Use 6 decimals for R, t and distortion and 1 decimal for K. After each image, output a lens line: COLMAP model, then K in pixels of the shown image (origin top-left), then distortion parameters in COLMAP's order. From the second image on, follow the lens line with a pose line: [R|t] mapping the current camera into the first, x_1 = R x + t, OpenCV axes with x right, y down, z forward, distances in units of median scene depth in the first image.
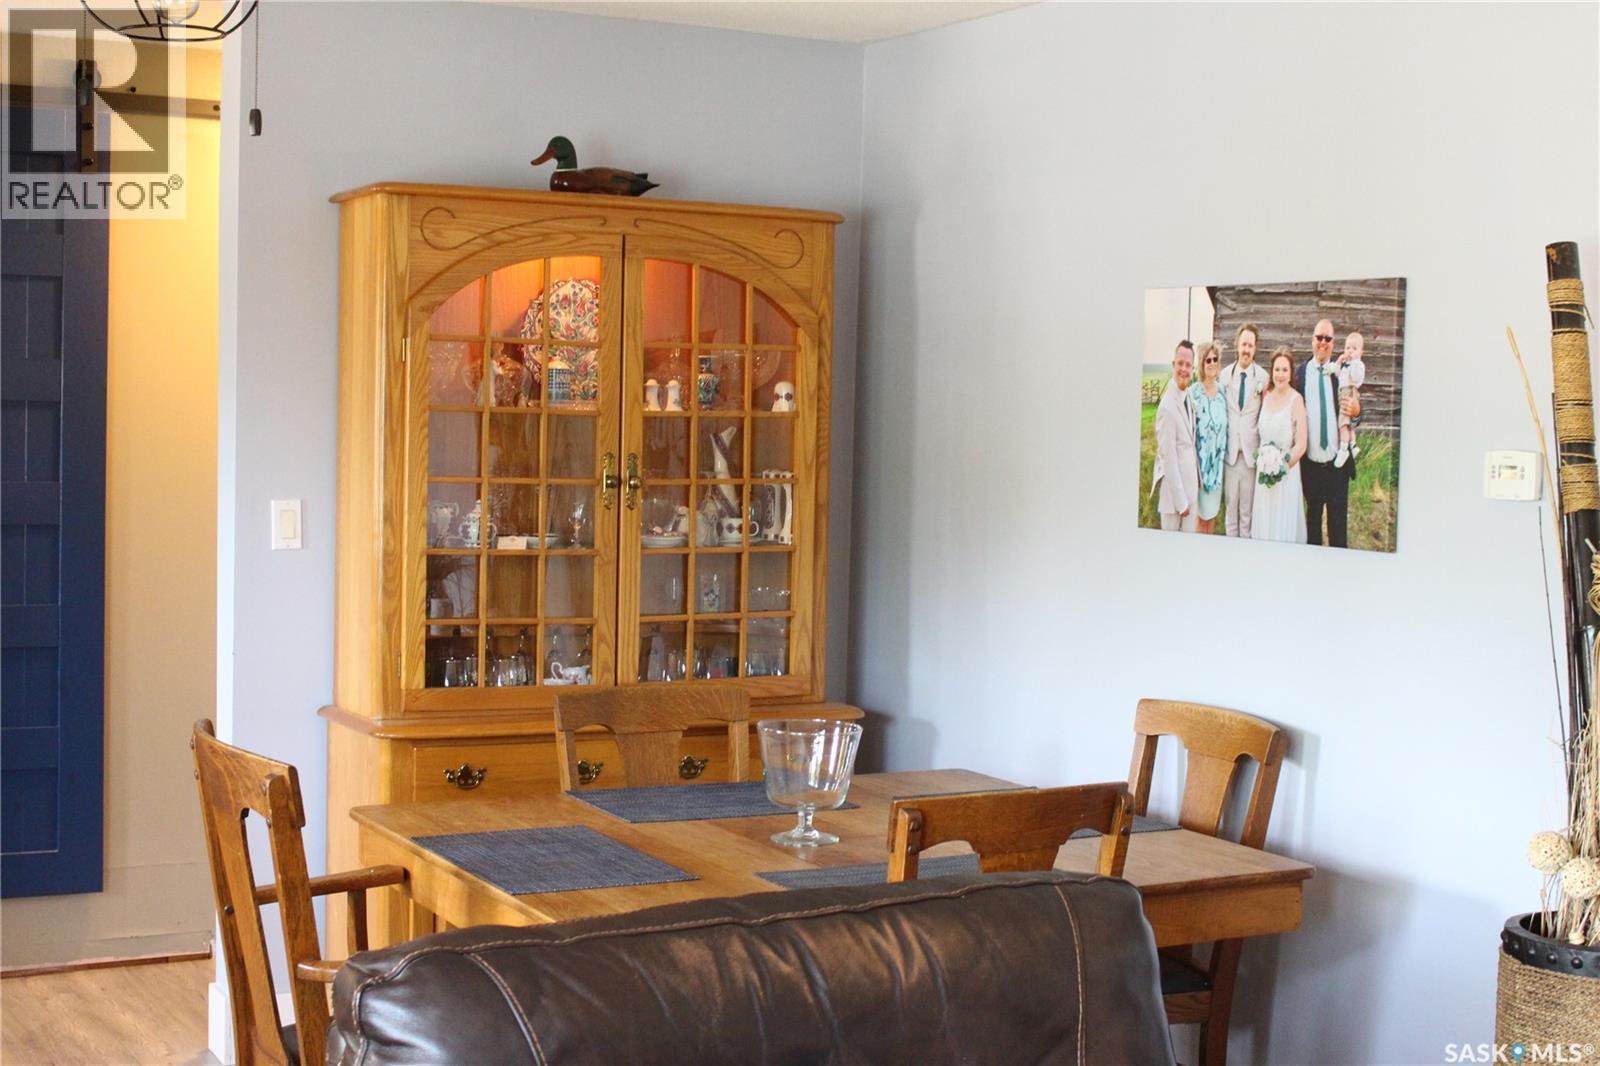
lens RADIAL K [[2360.6, 0, 800.0], [0, 2360.6, 533.0], [0, 0, 1]] dist [-0.006310, -0.034564]
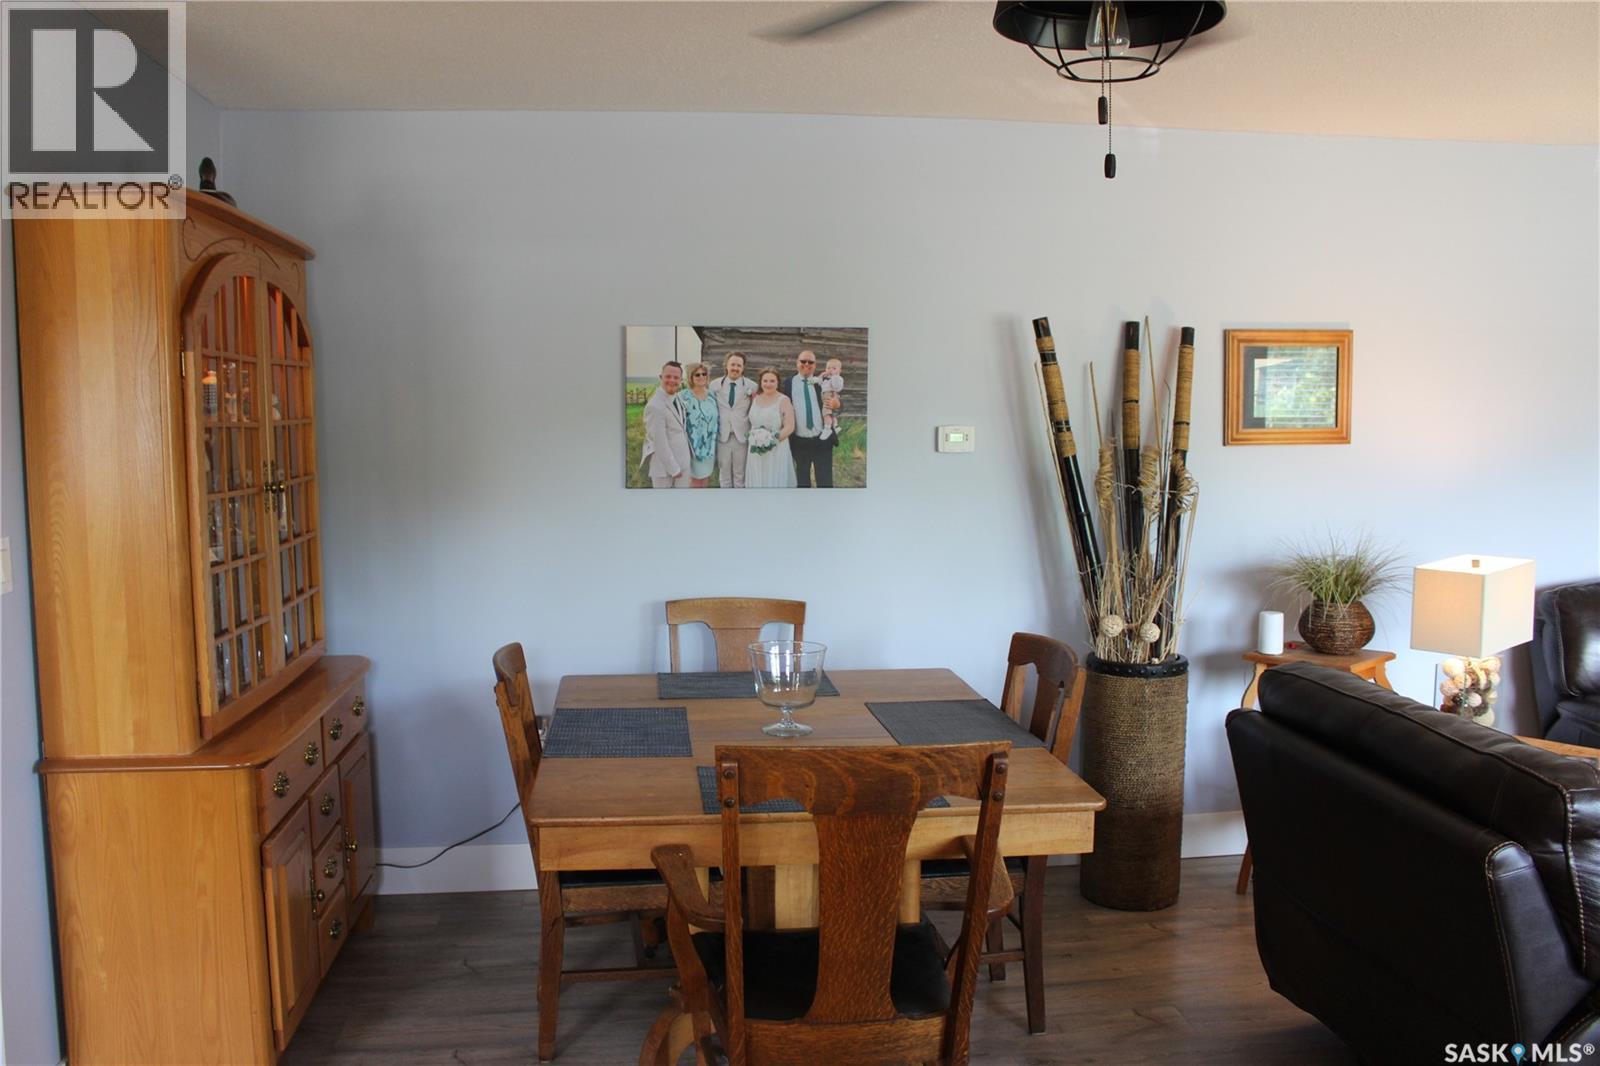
lens RADIAL K [[1314.5, 0, 774.4], [0, 1314.5, 539.5], [0, 0, 1]] dist [-0.149096, 0.112463]
pose [[0.376107, -0.111803, 0.919806, -0.624789], [0.060973, 0.993528, 0.095832, -0.047239], [-0.924568, 0.020040, 0.380490, 0.657348]]
